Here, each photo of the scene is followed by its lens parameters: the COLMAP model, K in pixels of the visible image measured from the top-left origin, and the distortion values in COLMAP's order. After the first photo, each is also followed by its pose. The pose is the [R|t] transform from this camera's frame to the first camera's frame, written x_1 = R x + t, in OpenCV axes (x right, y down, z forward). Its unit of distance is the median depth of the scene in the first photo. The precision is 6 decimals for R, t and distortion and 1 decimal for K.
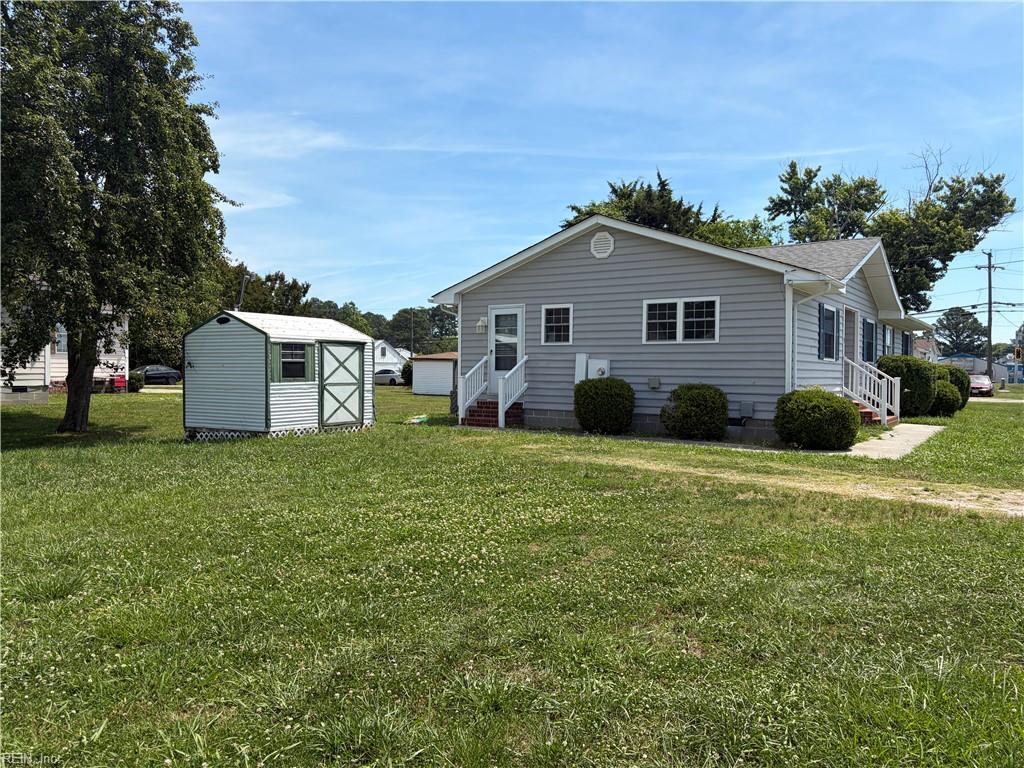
lens RADIAL K [[828.0, 0, 520.5], [0, 828.0, 391.1], [0, 0, 1]] dist [0.038980, -0.015177]
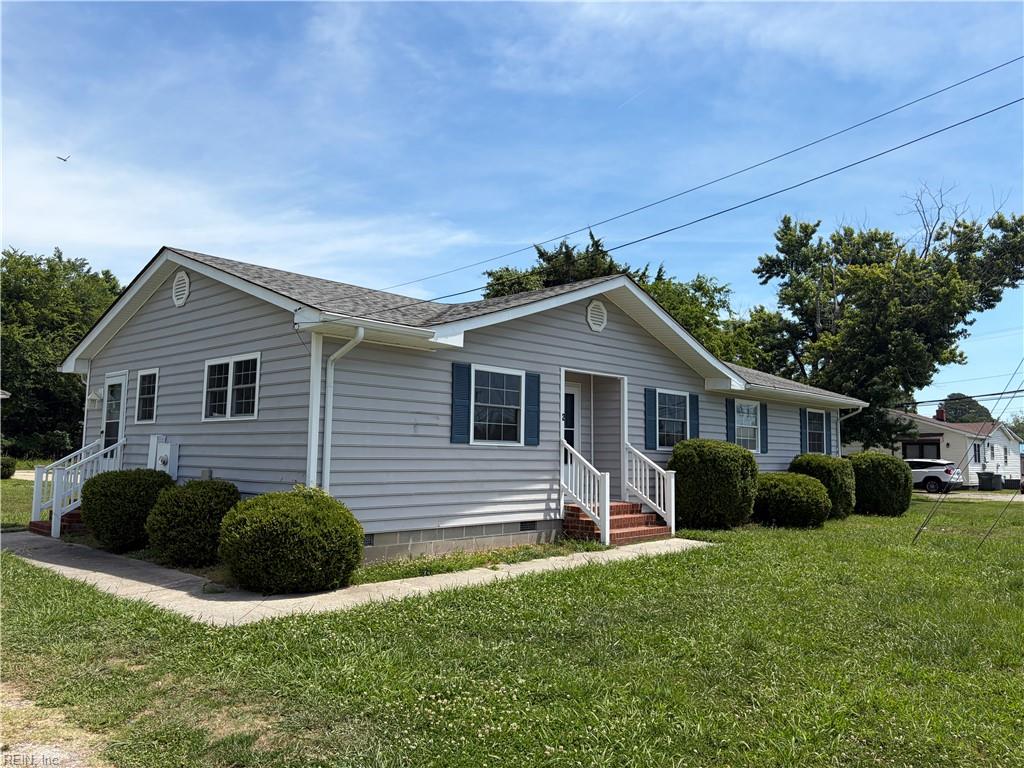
lens RADIAL K [[828.0, 0, 502.2], [0, 828.0, 380.3], [0, 0, 1]] dist [0.038980, -0.015177]
pose [[0.983153, -0.012248, -0.182374, 0.487296], [-0.009208, 0.993167, -0.116337, -0.010786], [0.182553, 0.116057, 0.976322, 0.317011]]
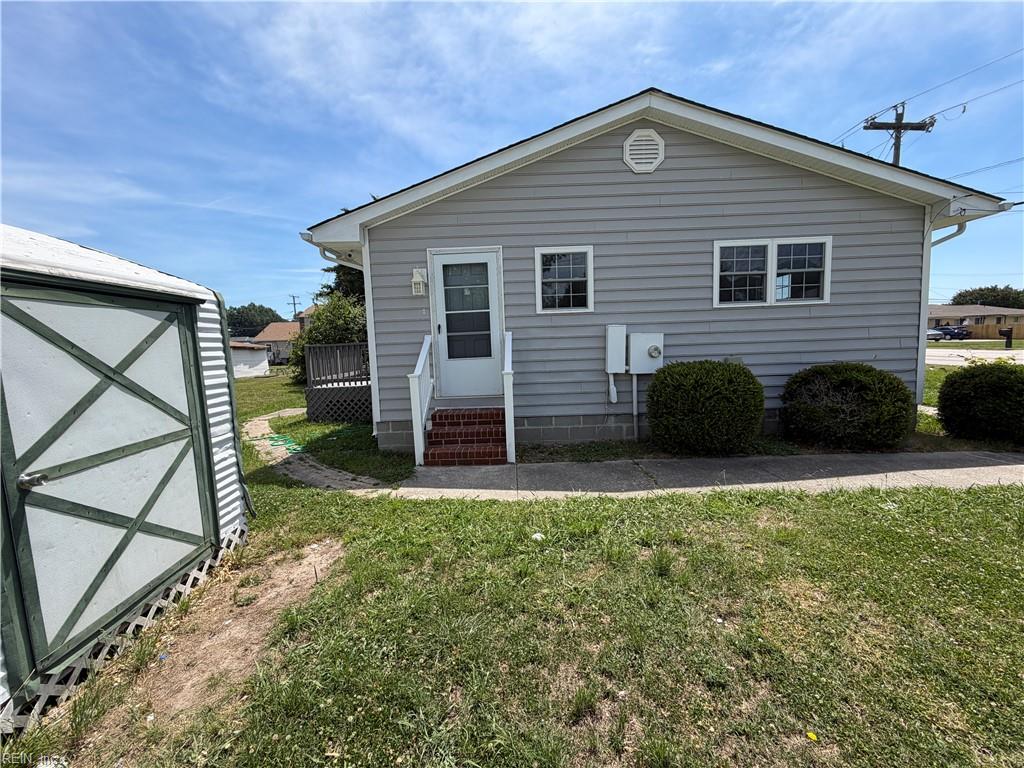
lens RADIAL K [[408.0, 0, 501.8], [0, 408.0, 384.2], [0, 0, 1]] dist [-0.009283, -0.000107]
pose [[0.829851, -0.094795, 0.549874, -0.167293], [0.058760, 0.994830, 0.082825, -0.029866], [-0.554882, -0.036422, 0.831131, 0.749991]]
